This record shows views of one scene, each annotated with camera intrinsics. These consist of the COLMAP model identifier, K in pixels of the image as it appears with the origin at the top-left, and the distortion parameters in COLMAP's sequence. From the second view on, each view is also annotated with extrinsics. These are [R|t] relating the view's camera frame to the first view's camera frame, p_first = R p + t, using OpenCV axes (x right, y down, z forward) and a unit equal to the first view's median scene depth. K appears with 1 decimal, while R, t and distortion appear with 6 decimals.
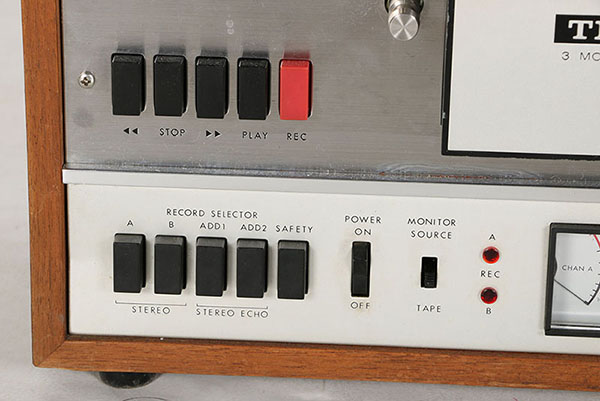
lens RADIAL K [[2472.5, 0, 300.0], [0, 2472.5, 200.5], [0, 0, 1]] dist [0.766059, -0.501035]
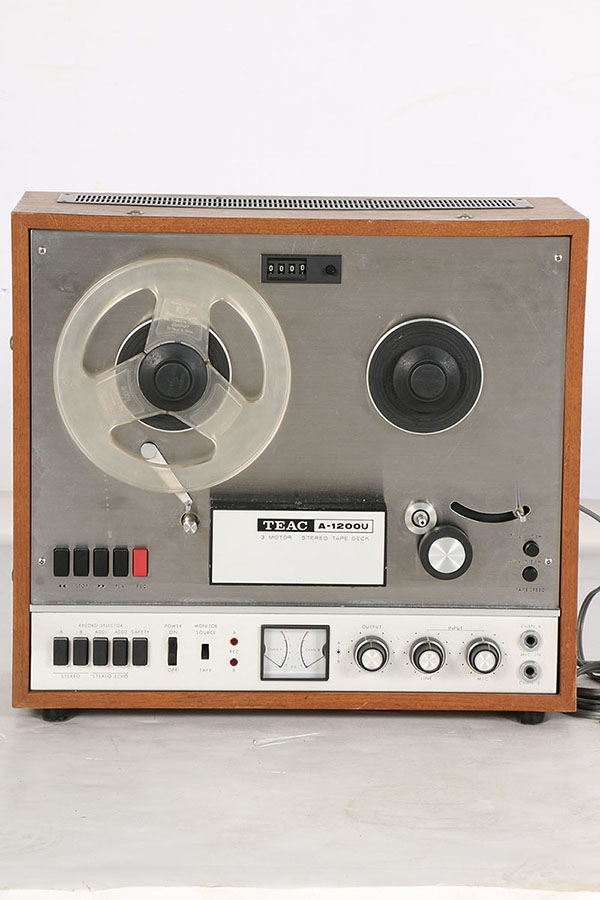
lens RADIAL K [[3078.9, 0, 300.0], [0, 3078.9, 450.0], [0, 0, 1]] dist [0.693033, 0.556060]
pose [[0.996255, -0.015249, 0.085108, -0.088027], [0.033769, 0.974772, -0.220633, 0.443128], [-0.079596, 0.222681, 0.971637, -1.586929]]
